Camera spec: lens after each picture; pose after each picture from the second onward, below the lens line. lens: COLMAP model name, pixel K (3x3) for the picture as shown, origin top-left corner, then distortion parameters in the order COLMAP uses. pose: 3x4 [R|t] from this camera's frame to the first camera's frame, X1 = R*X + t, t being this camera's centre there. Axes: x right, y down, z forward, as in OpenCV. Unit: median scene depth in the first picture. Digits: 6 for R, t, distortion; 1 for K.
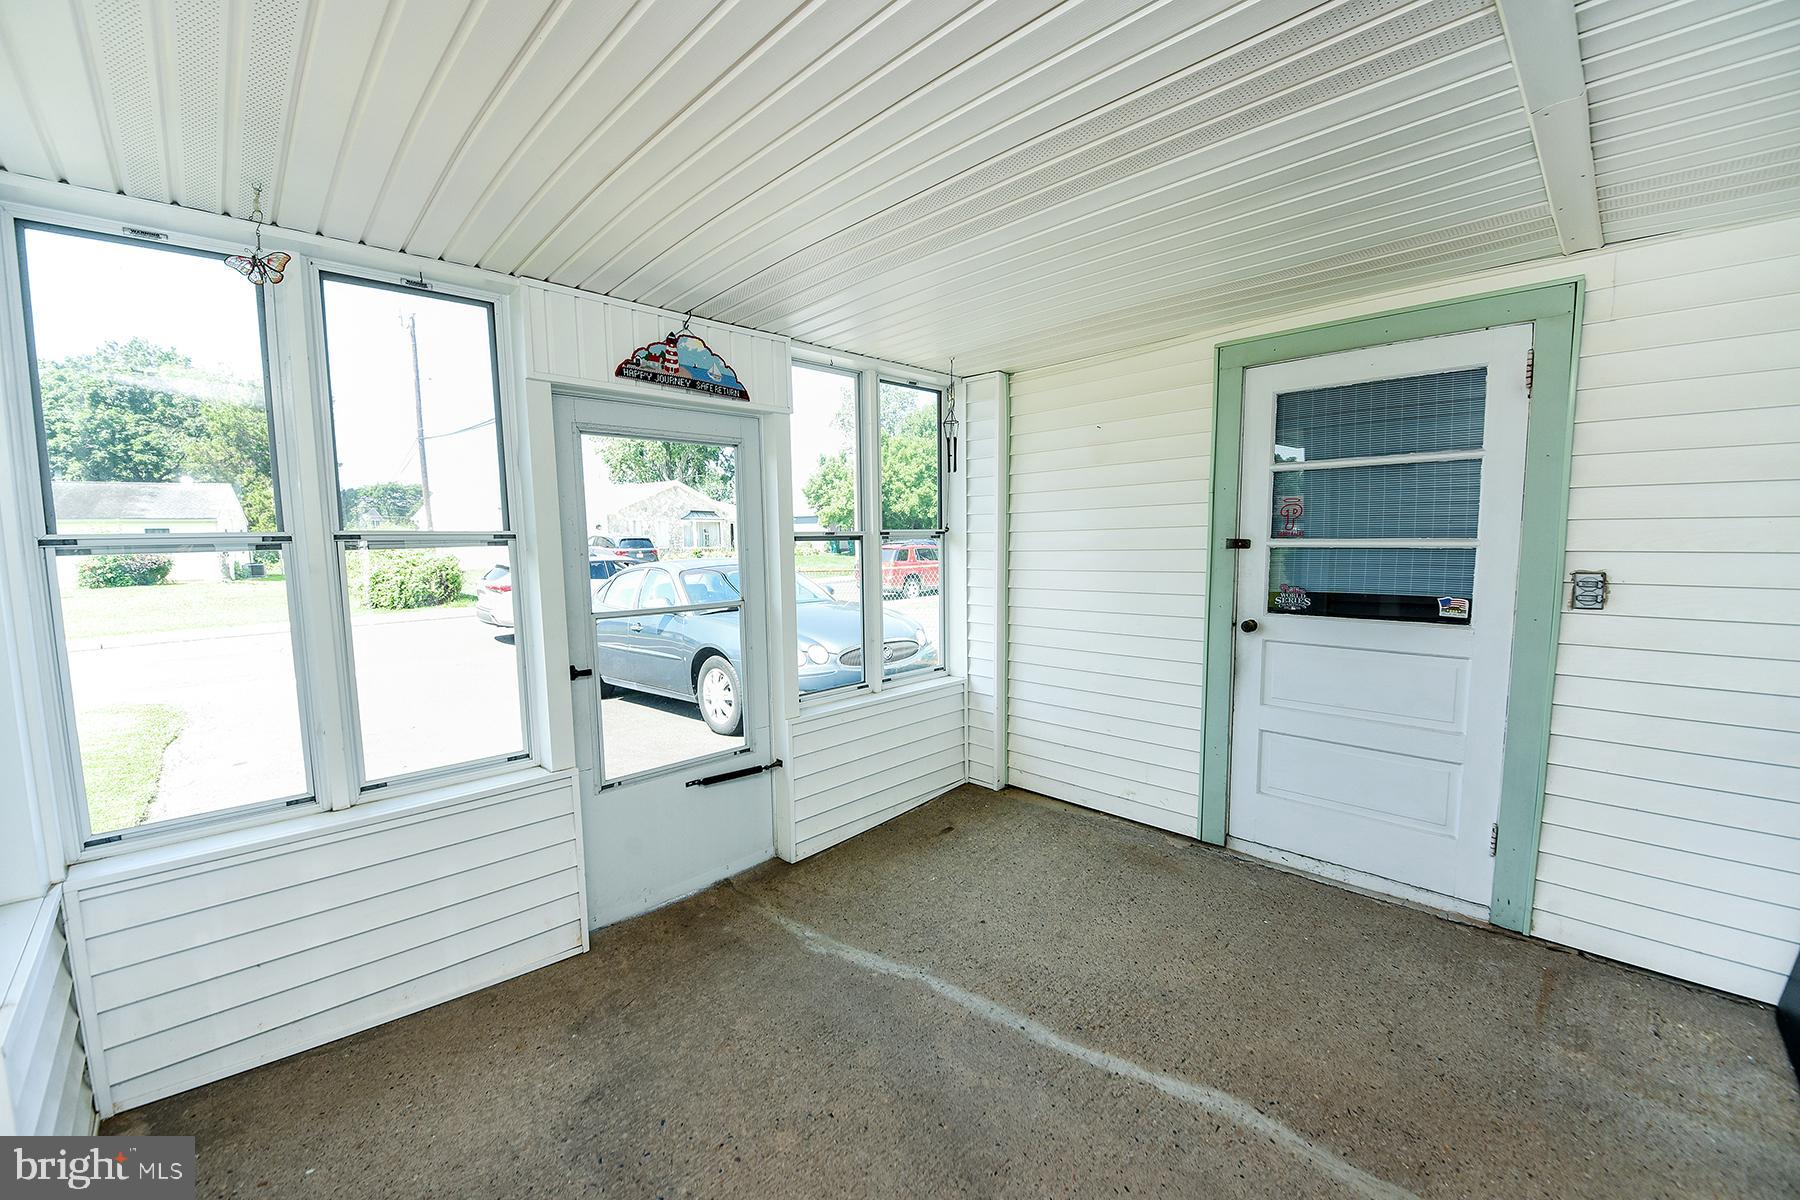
lens RADIAL K [[702.7, 0, 924.8], [0, 702.7, 600.4], [0, 0, 1]] dist [0.002029, -0.007356]
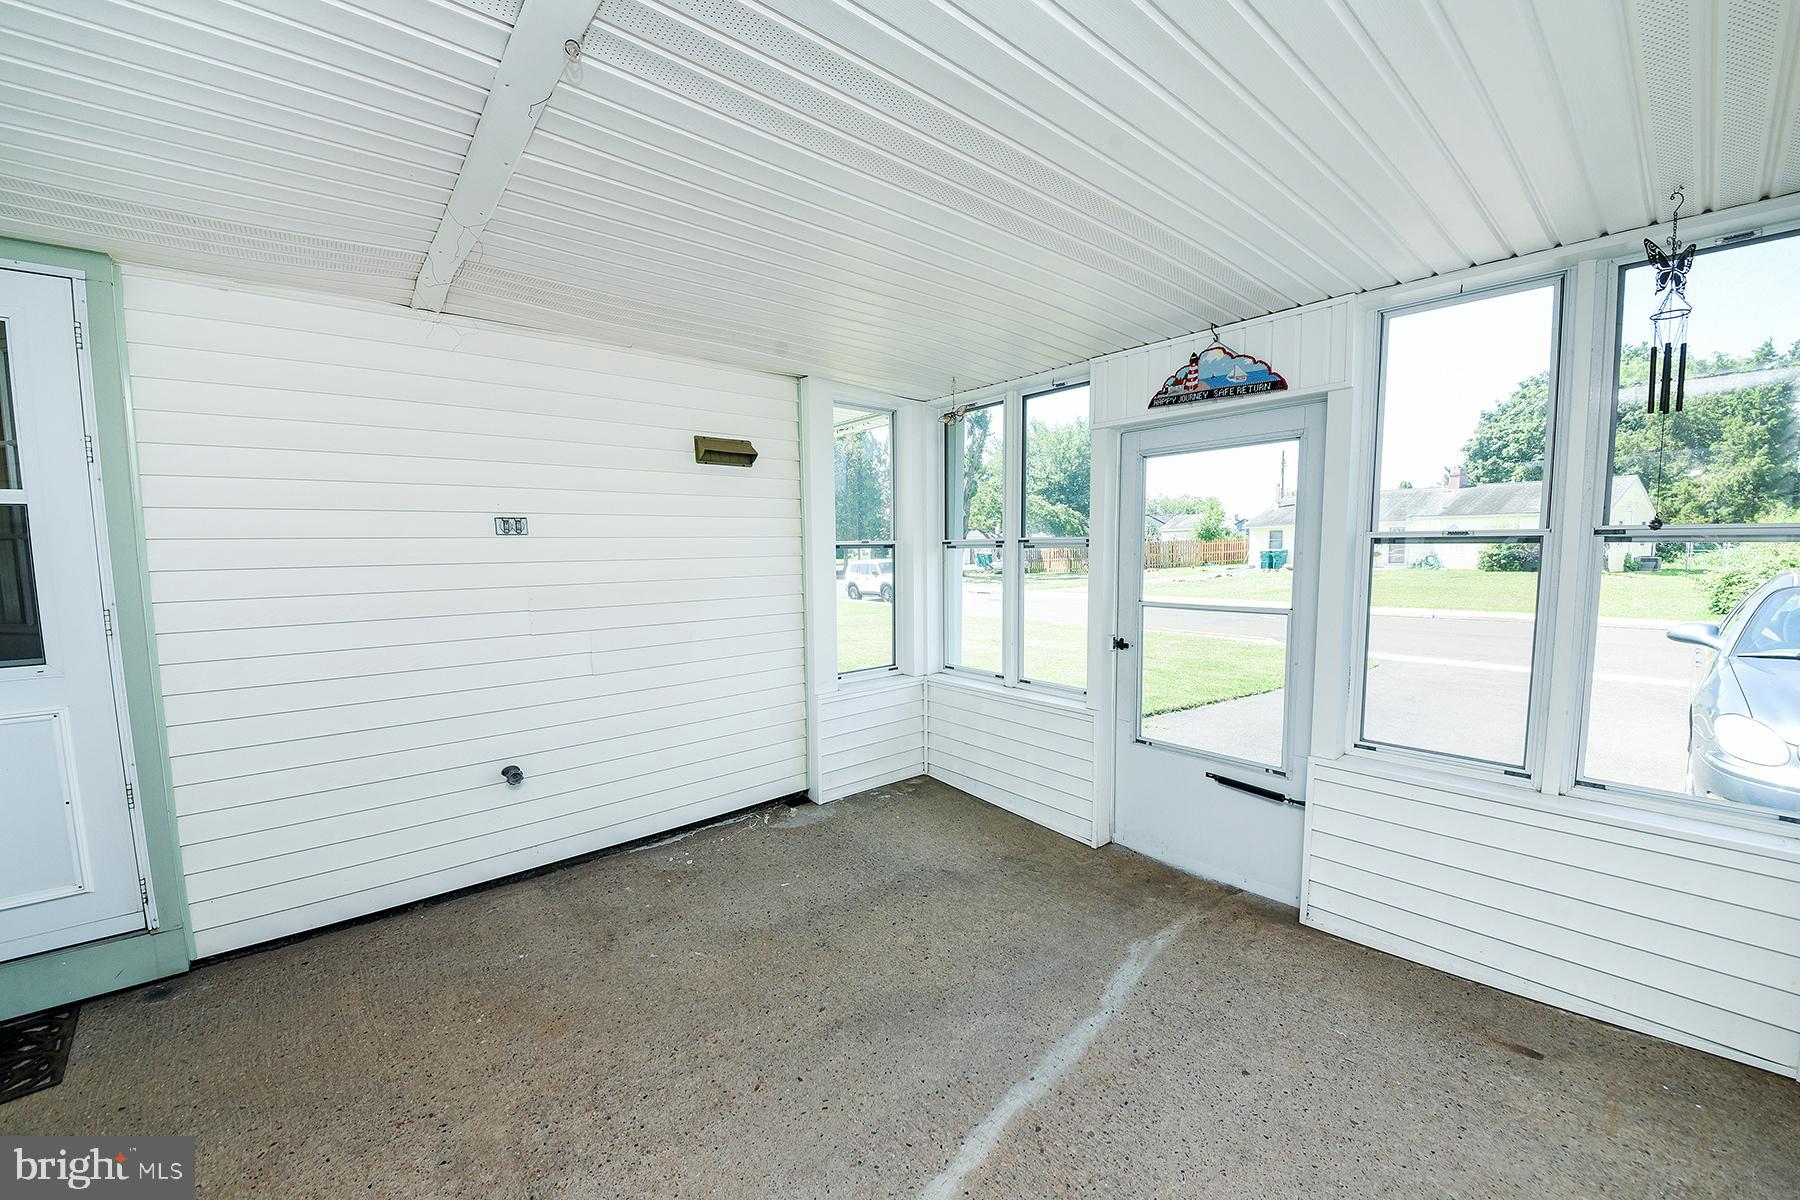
lens RADIAL K [[702.7, 0, 906.2], [0, 702.7, 600.3], [0, 0, 1]] dist [0.002029, -0.007356]
pose [[-0.089139, 0.093176, -0.991651, 0.714621], [-0.079909, 0.991736, 0.100367, -0.065842], [0.992809, 0.088189, -0.080957, 0.605636]]
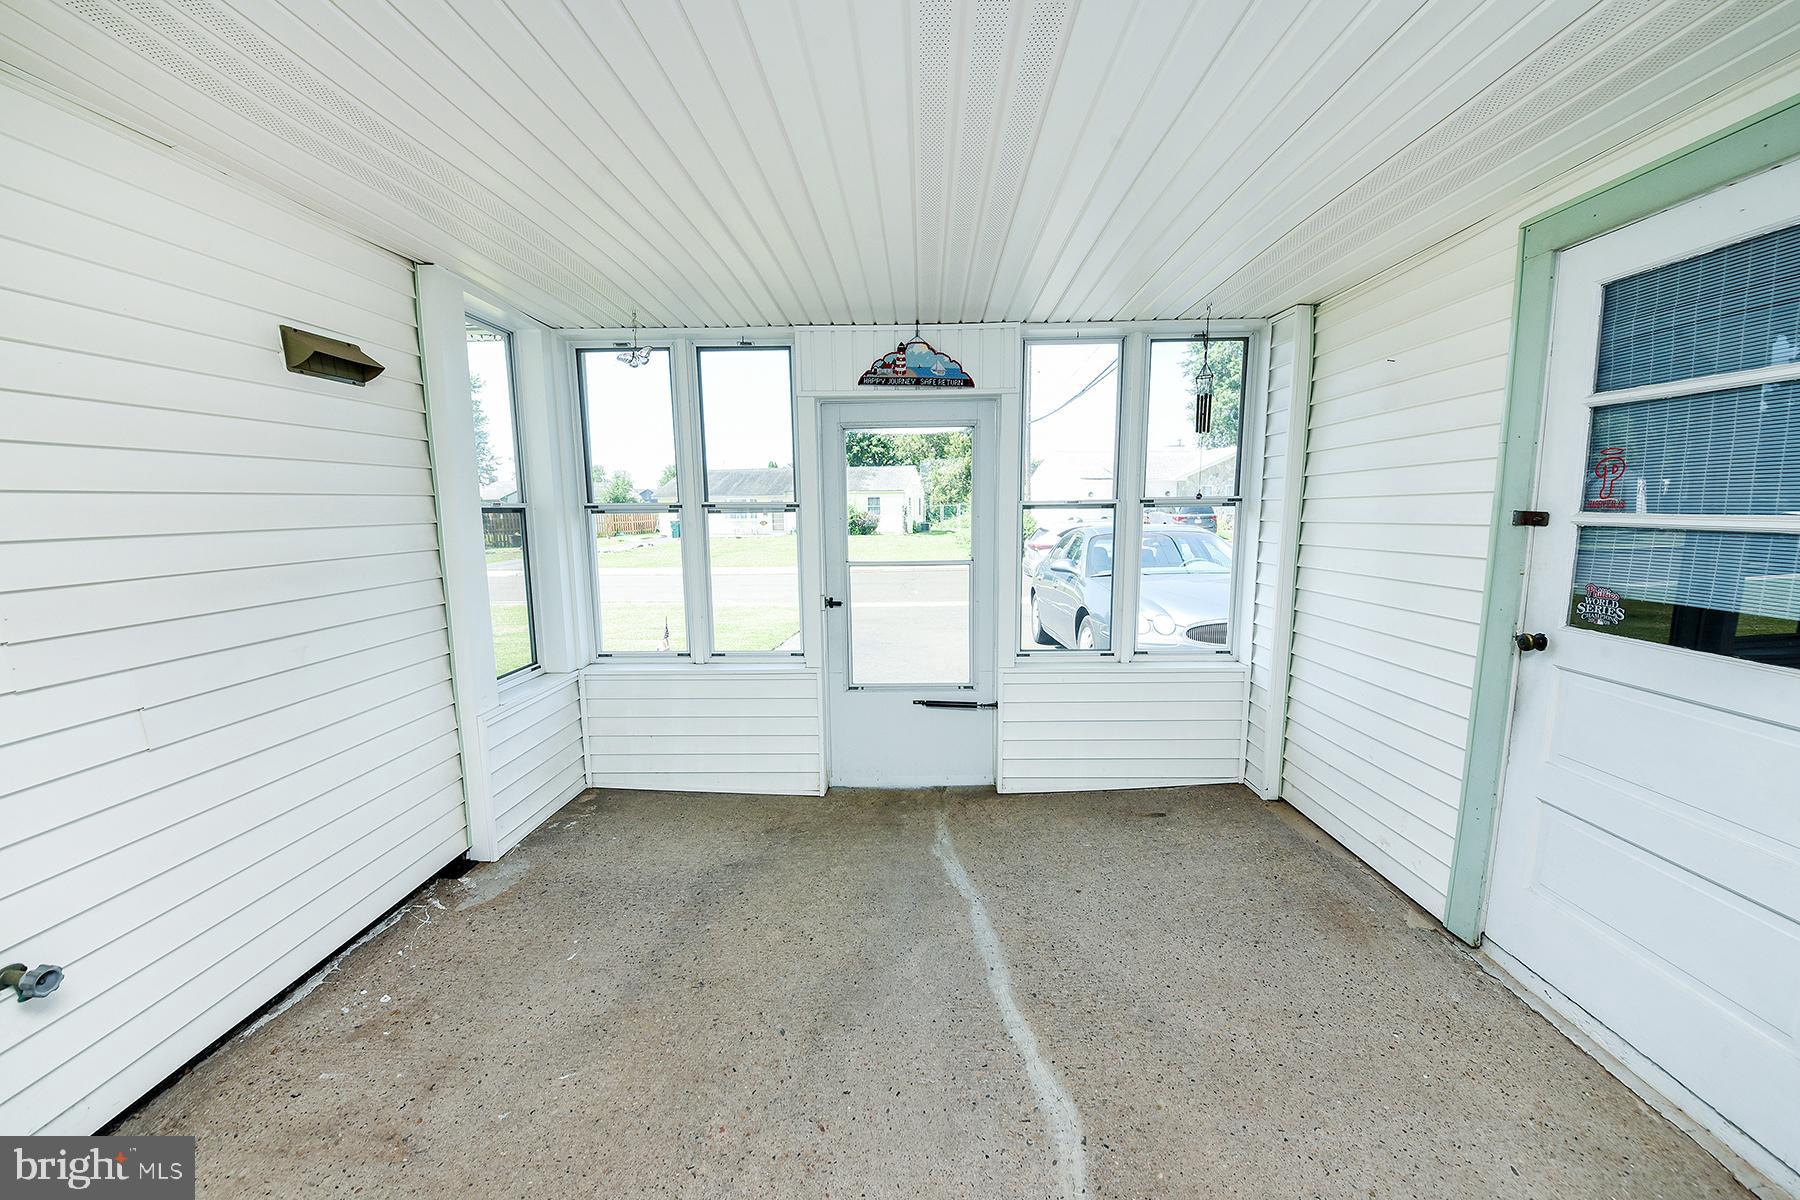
lens RADIAL K [[702.7, 0, 934.1], [0, 702.7, 599.1], [0, 0, 1]] dist [0.002029, -0.007356]
pose [[0.705303, 0.097837, -0.702123, 0.547642], [-0.066288, 0.995193, 0.072086, -0.015697], [0.705800, -0.004300, 0.708398, 0.129751]]
